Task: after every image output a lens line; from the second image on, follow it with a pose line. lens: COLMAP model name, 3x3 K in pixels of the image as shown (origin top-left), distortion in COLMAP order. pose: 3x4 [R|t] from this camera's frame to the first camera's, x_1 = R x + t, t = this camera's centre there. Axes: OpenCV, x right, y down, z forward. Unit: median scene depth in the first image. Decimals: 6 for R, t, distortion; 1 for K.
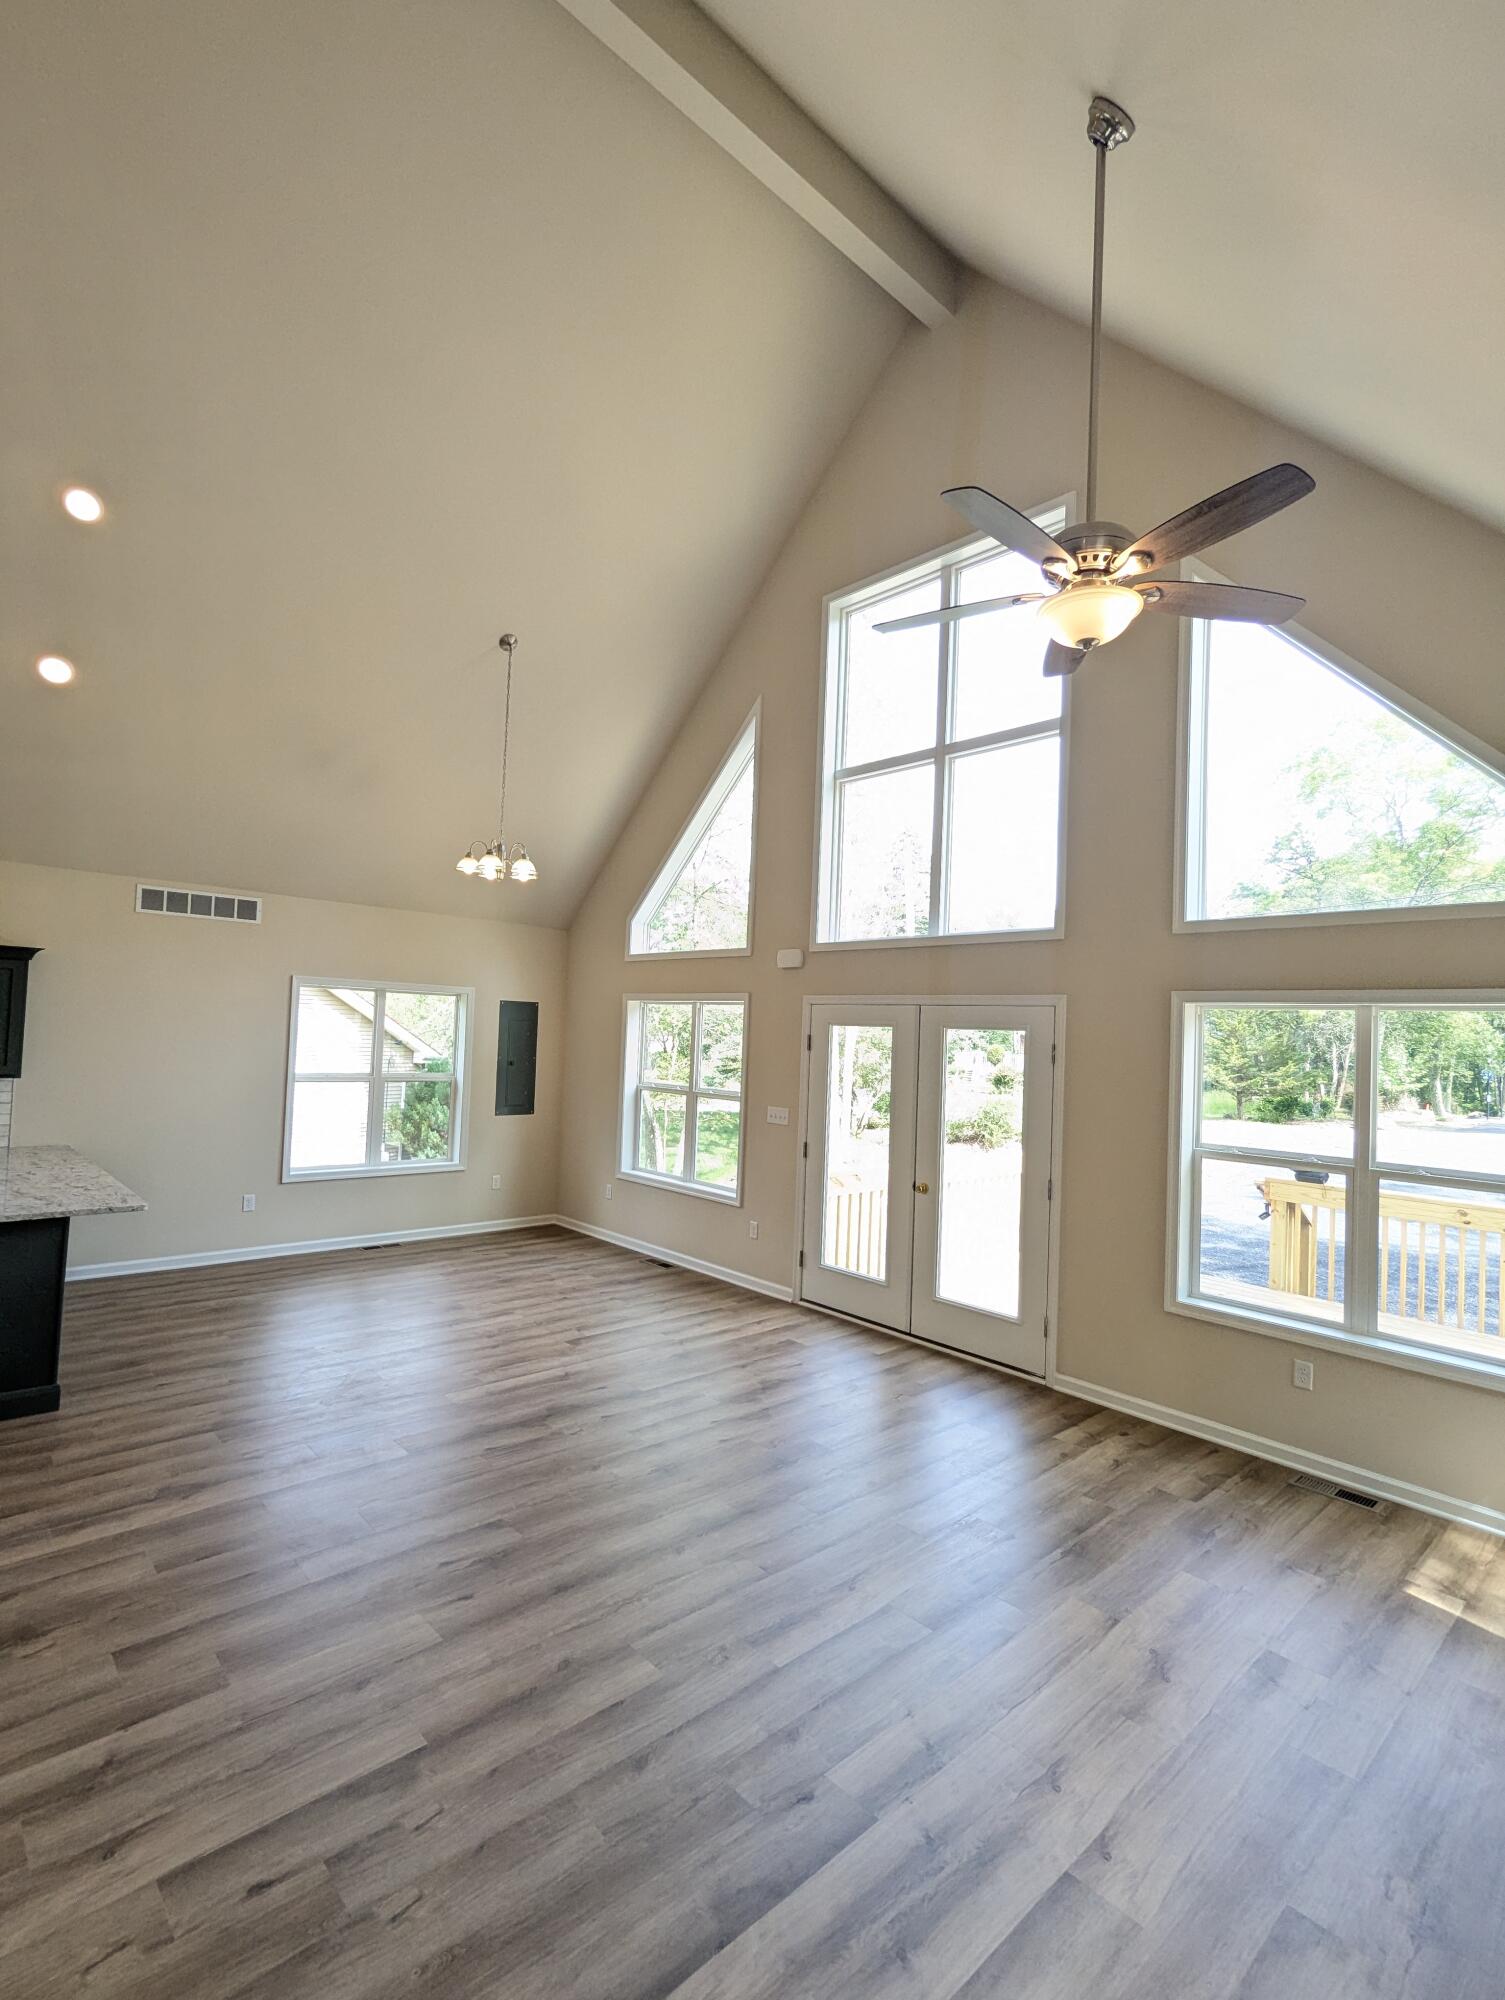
lens RADIAL K [[952.5, 0, 747.0], [0, 952.5, 997.4], [0, 0, 1]] dist [-0.003927, 0.004126]
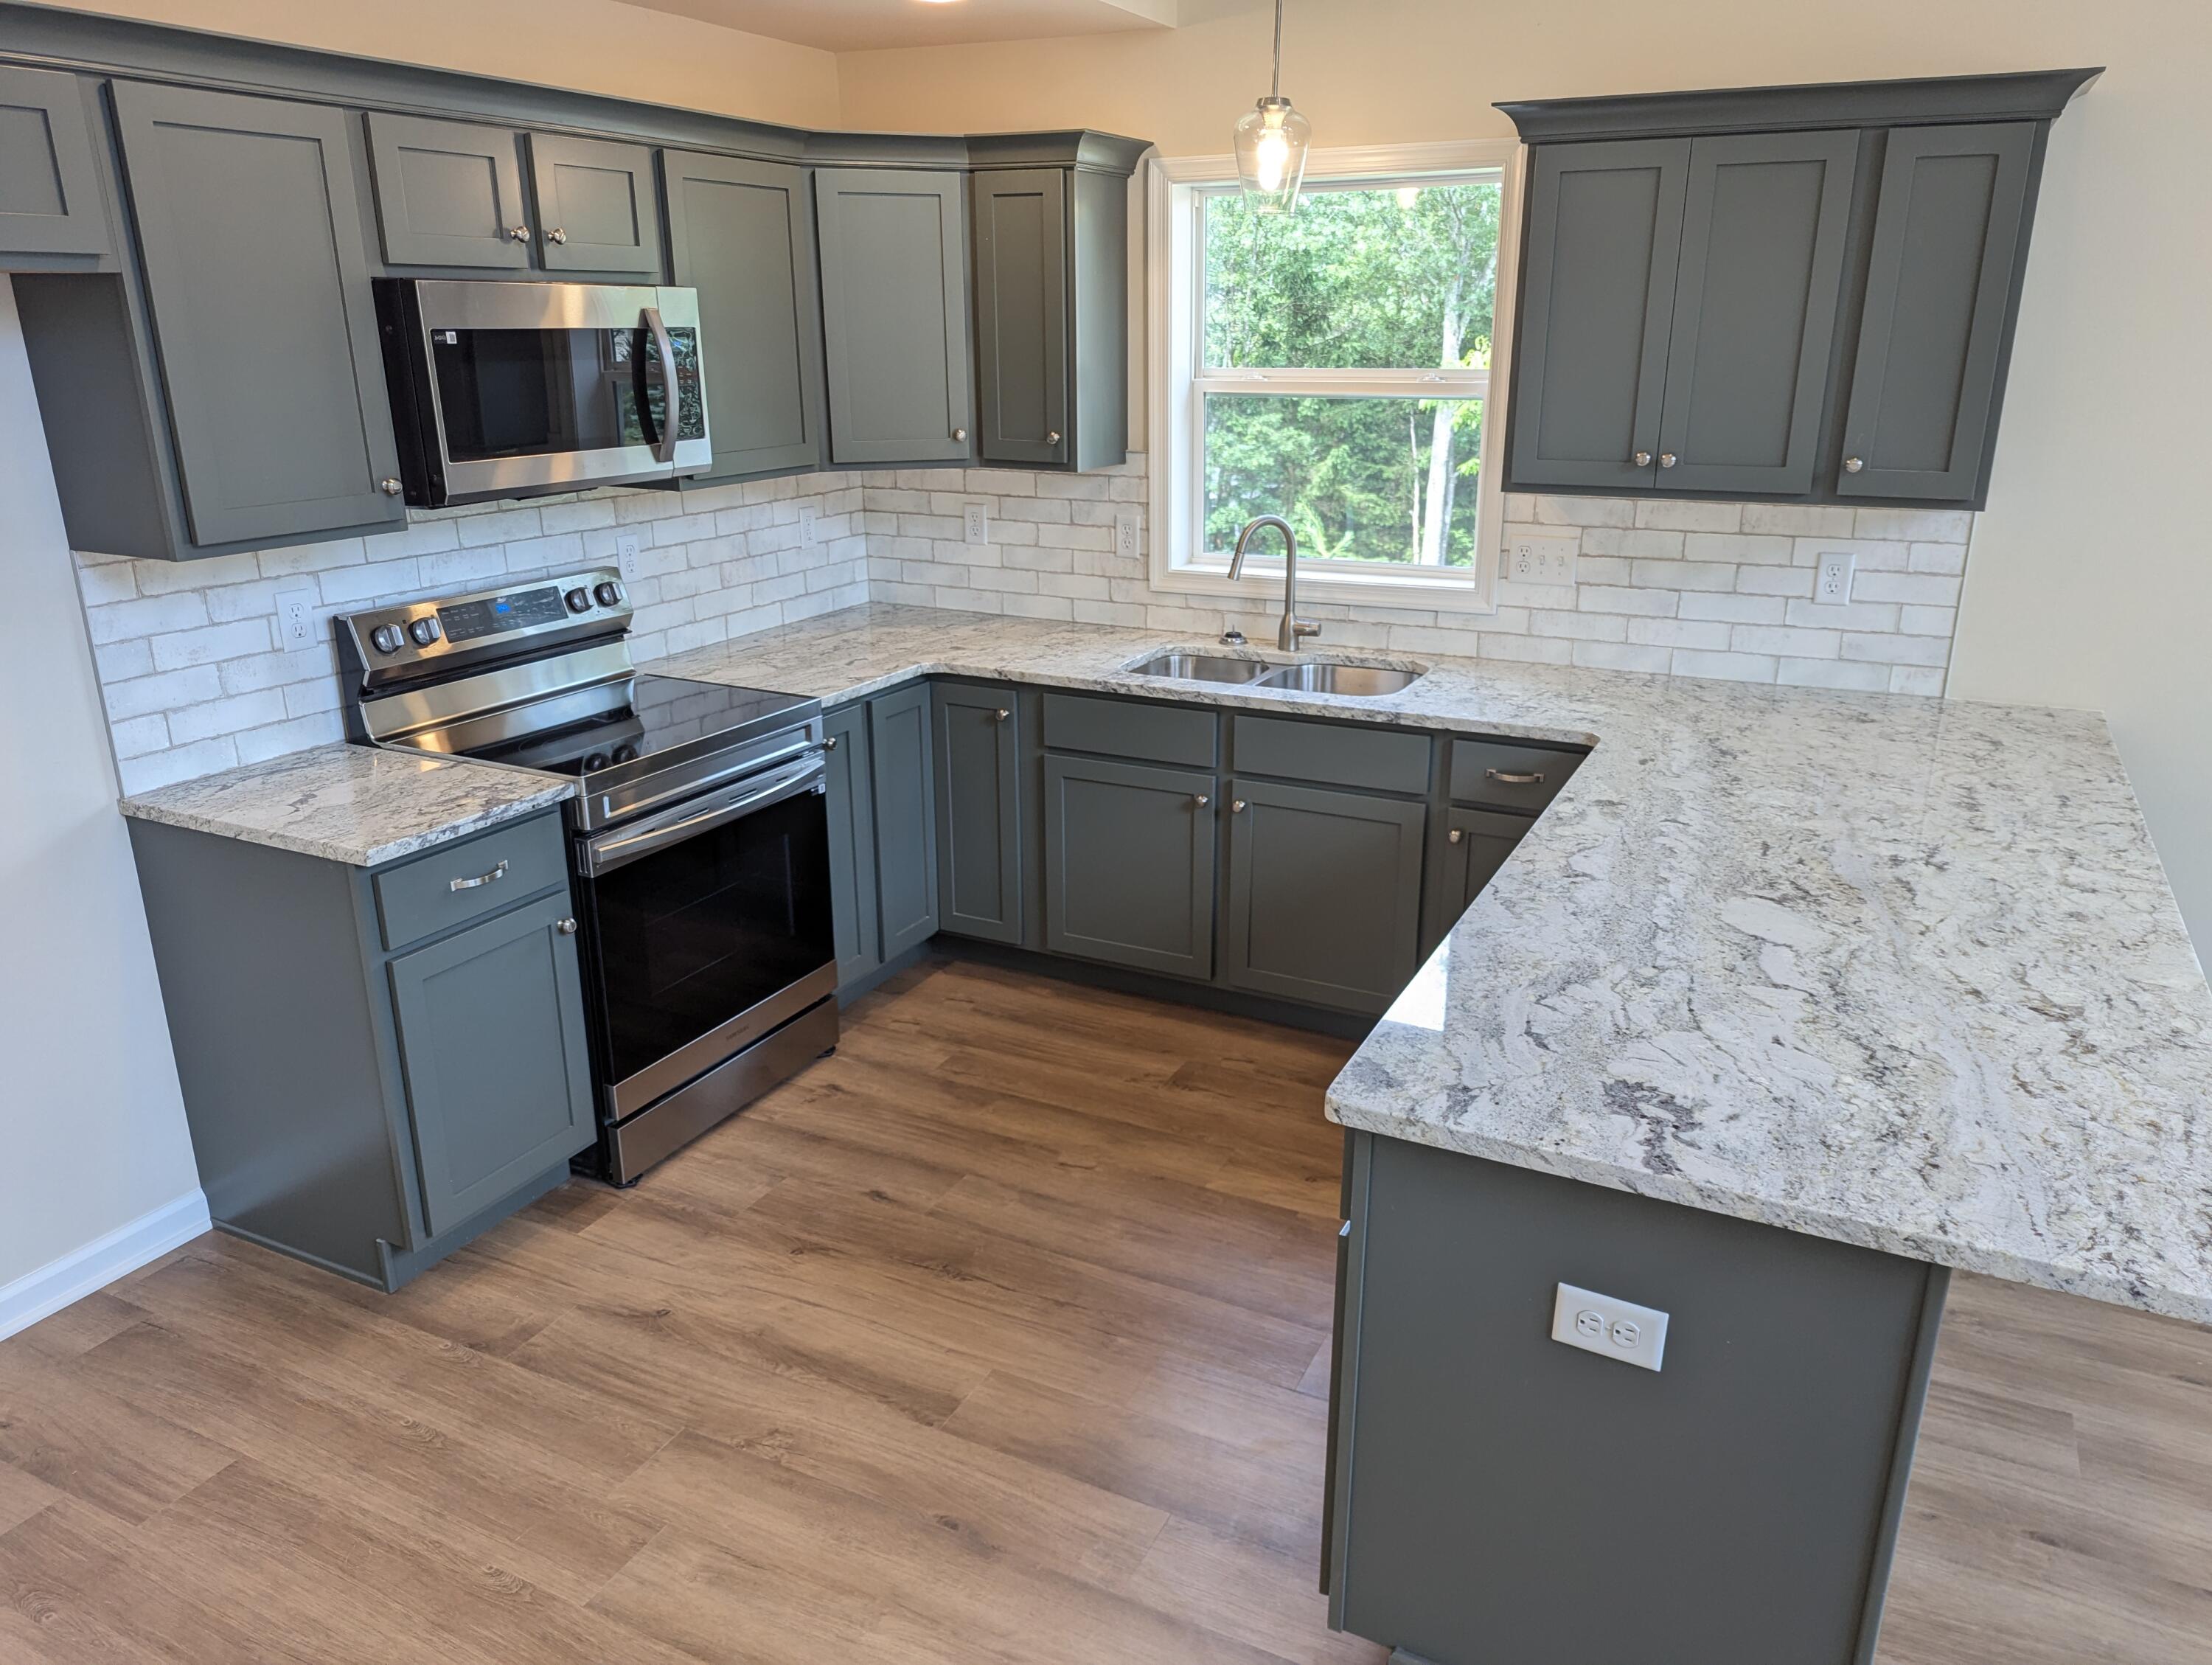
lens RADIAL K [[1556.1, 0, 1126.0], [0, 1556.1, 832.1], [0, 0, 1]] dist [0.058335, -0.042496]
pose [[0.357360, 0.255311, -0.898393, -0.374919], [0.051963, 0.954986, 0.292064, 0.017395], [0.932520, -0.151055, 0.328007, 0.562914]]
